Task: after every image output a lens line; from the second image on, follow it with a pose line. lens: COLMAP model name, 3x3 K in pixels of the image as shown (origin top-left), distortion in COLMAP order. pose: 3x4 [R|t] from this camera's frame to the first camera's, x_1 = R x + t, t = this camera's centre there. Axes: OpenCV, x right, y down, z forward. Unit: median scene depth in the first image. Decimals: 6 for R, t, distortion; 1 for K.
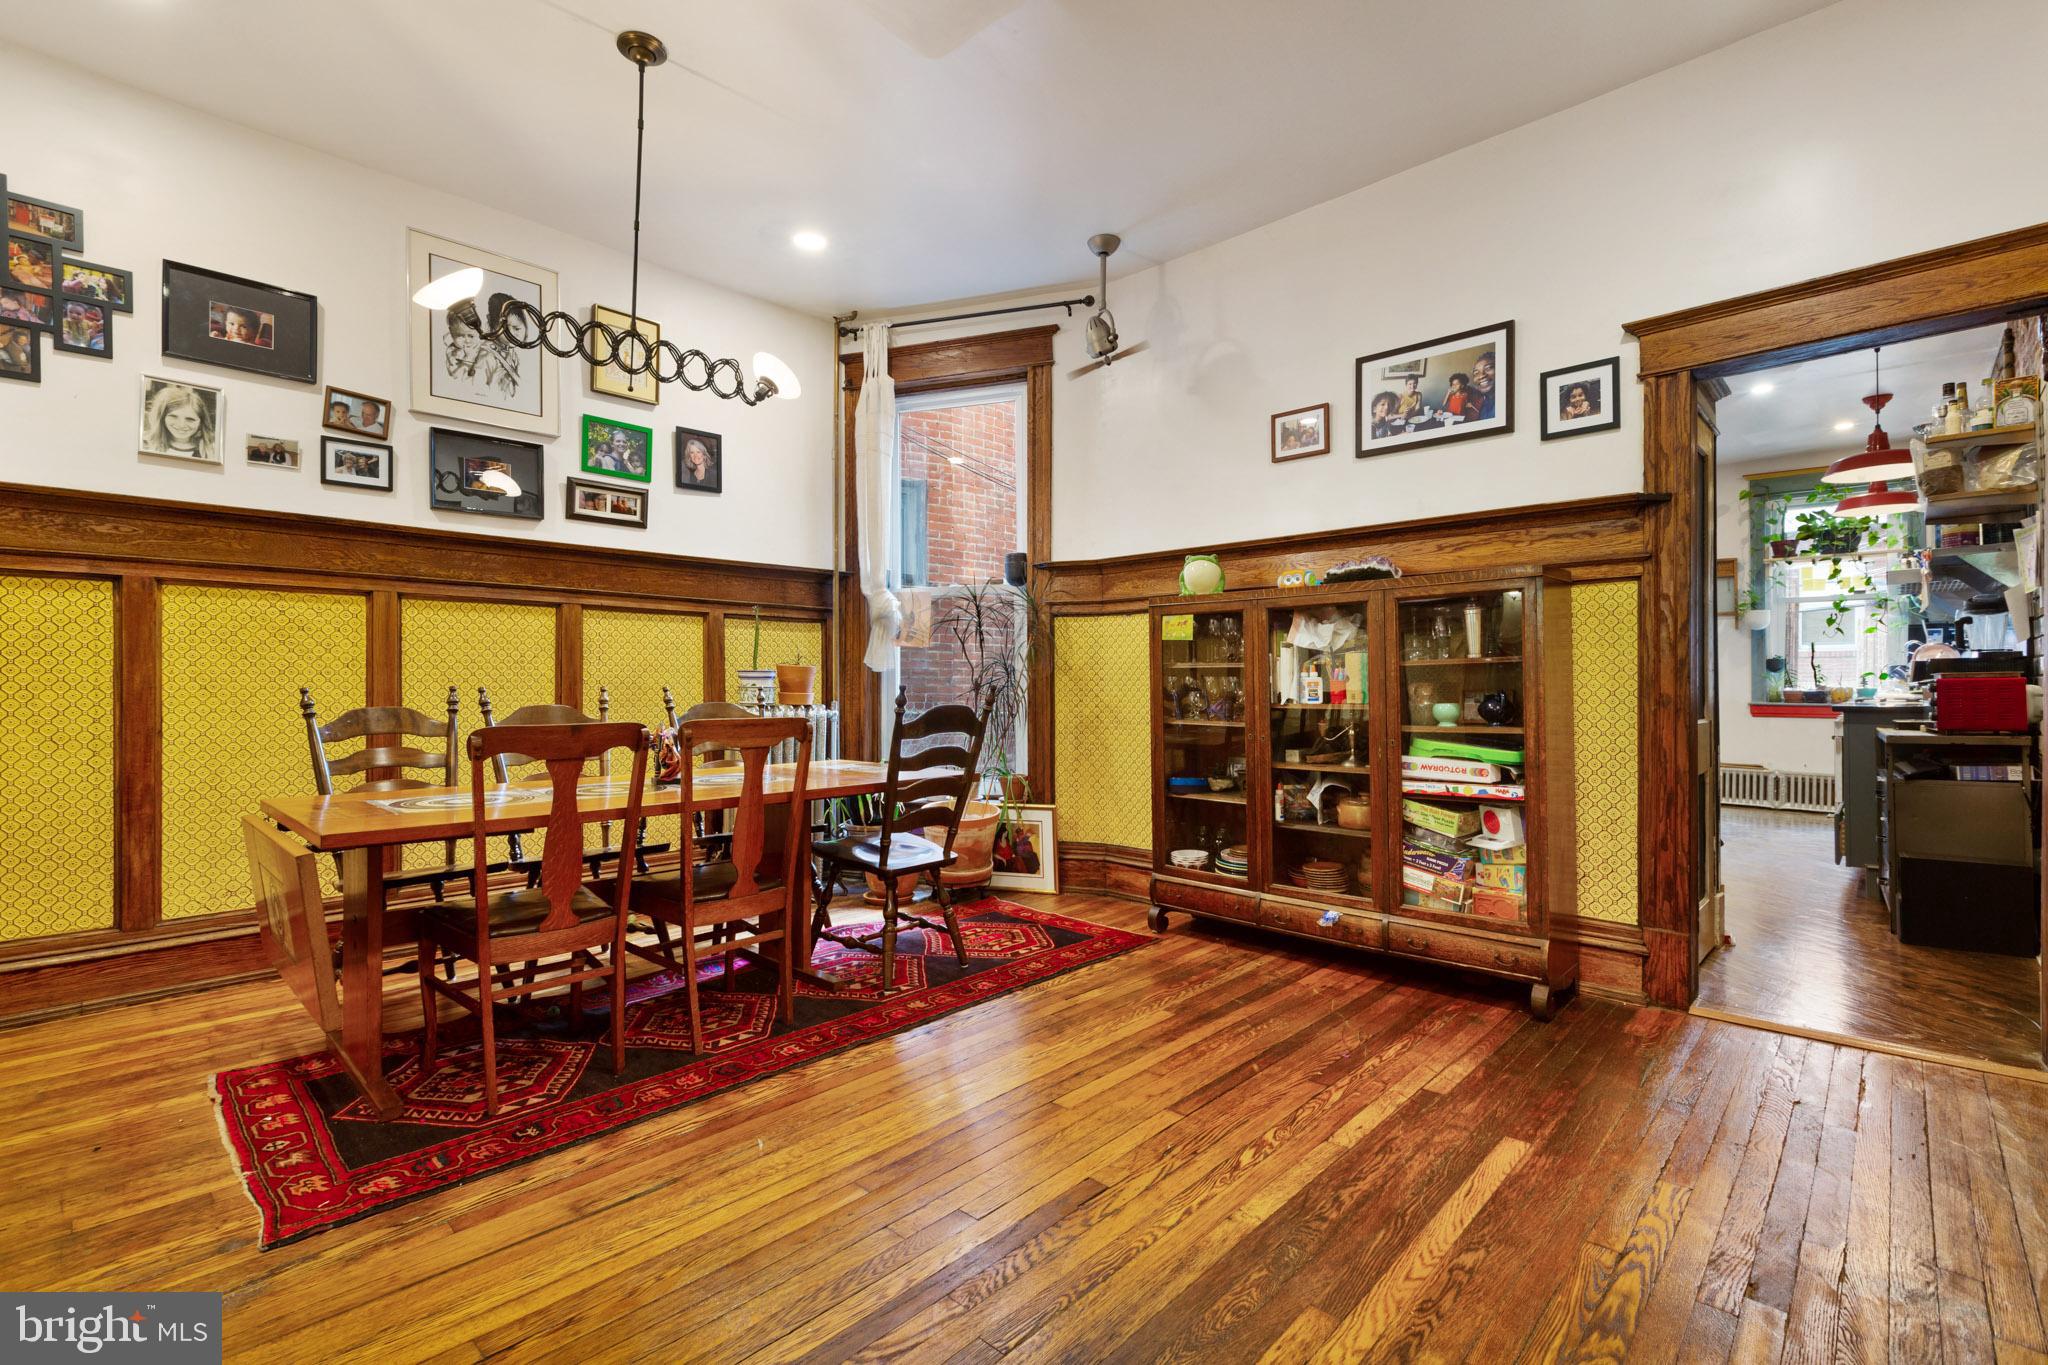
lens RADIAL K [[902.5, 0, 1028.3], [0, 902.5, 674.1], [0, 0, 1]] dist [-0.000622, -0.000415]
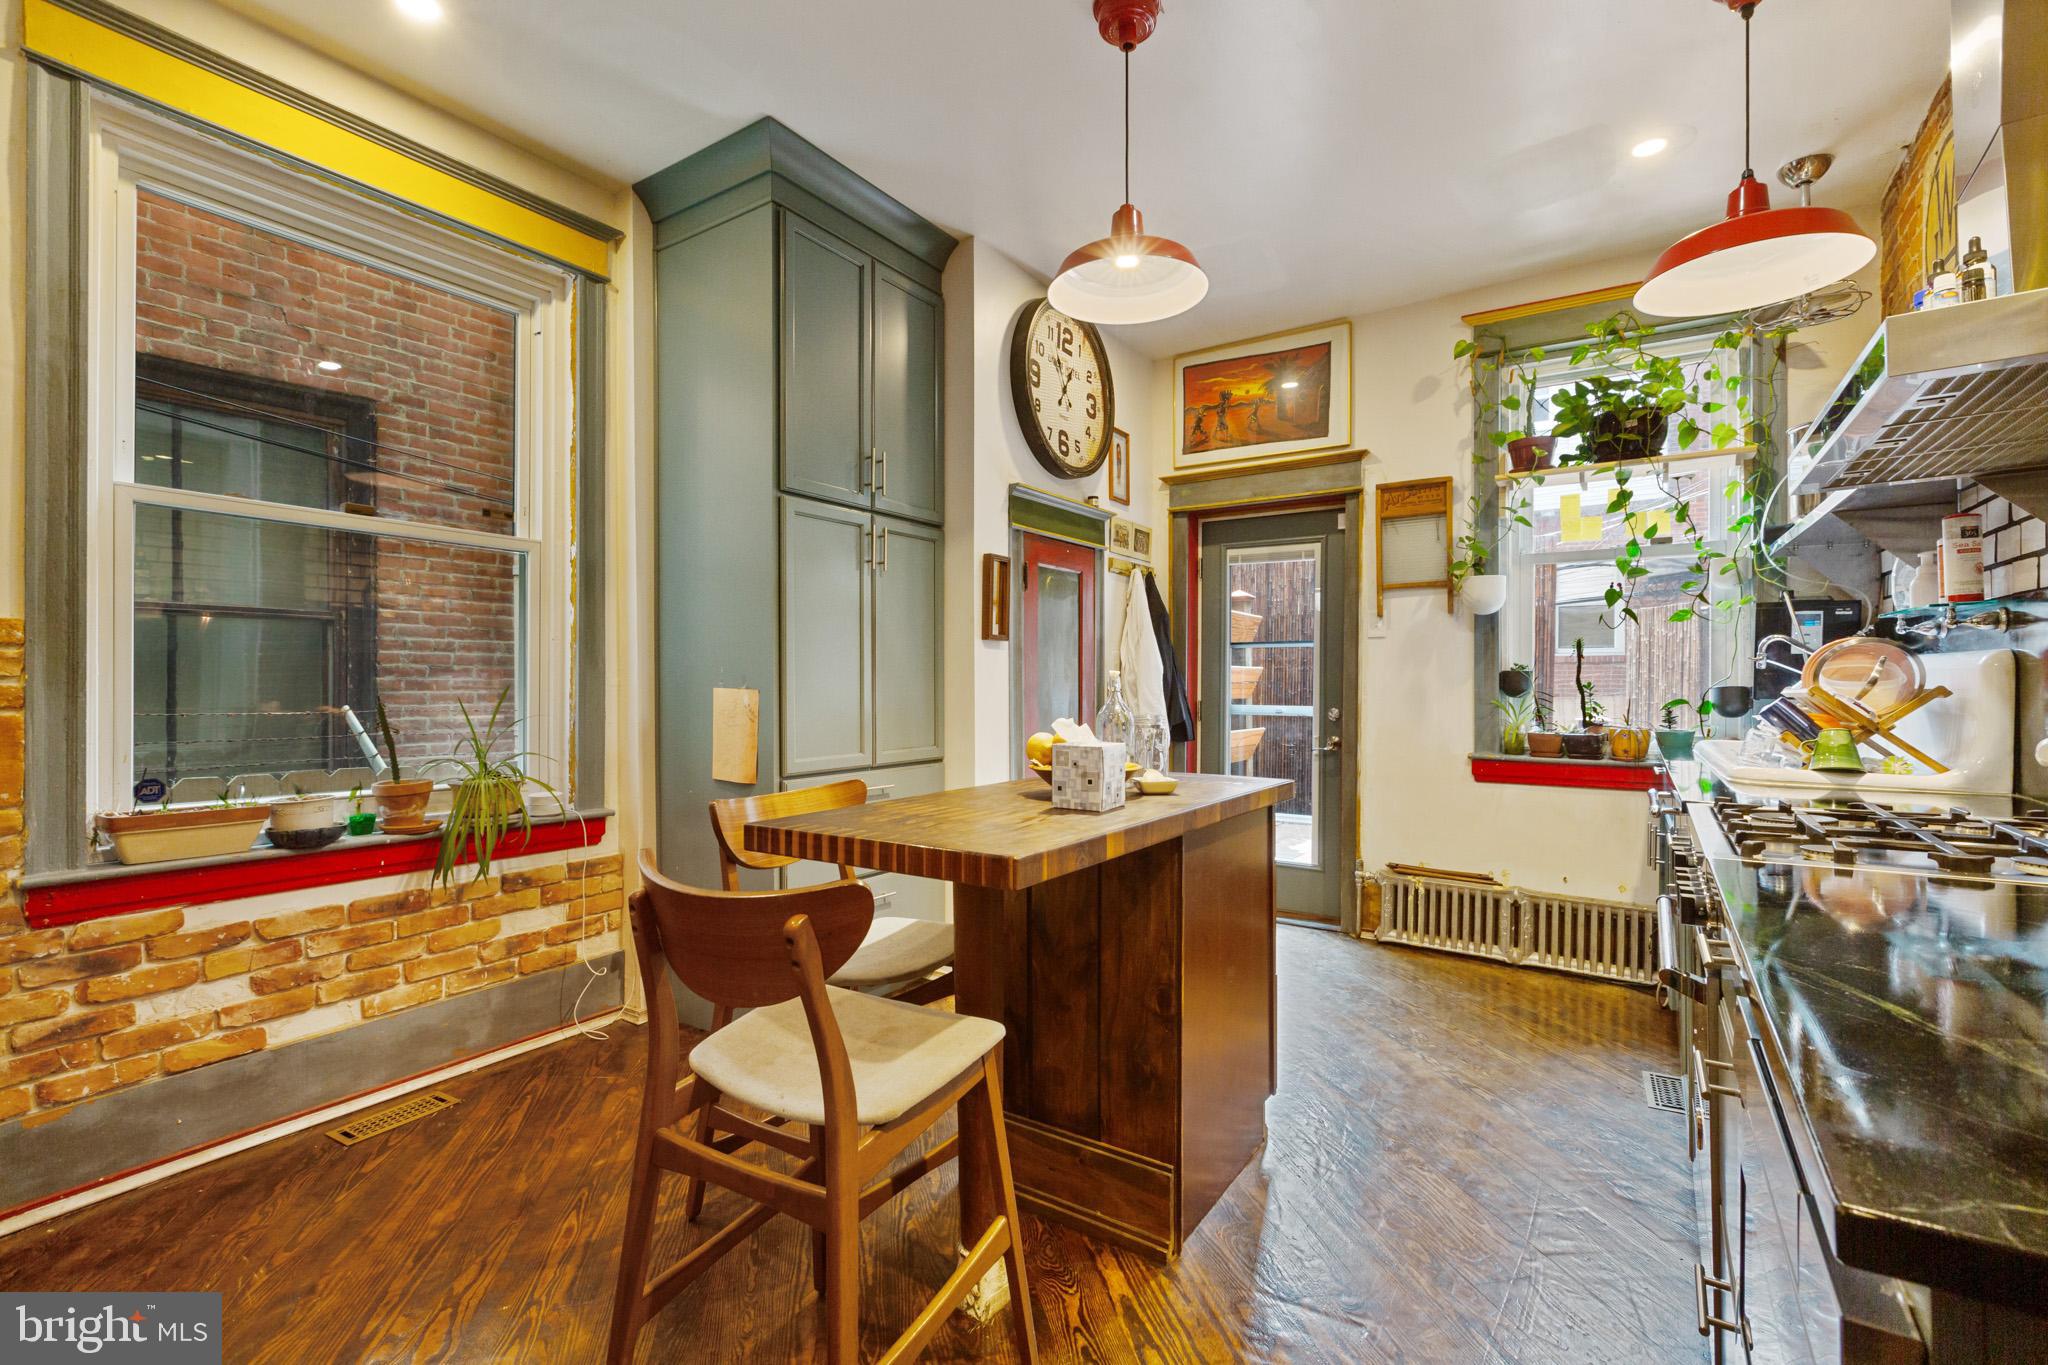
lens RADIAL K [[902.5, 0, 1019.2], [0, 902.5, 675.8], [0, 0, 1]] dist [-0.000622, -0.000415]
pose [[0.985031, 0.003824, 0.172333, 0.462175], [-0.004210, 0.999989, 0.001879, -0.013783], [-0.172324, -0.002577, 0.985037, 0.542983]]
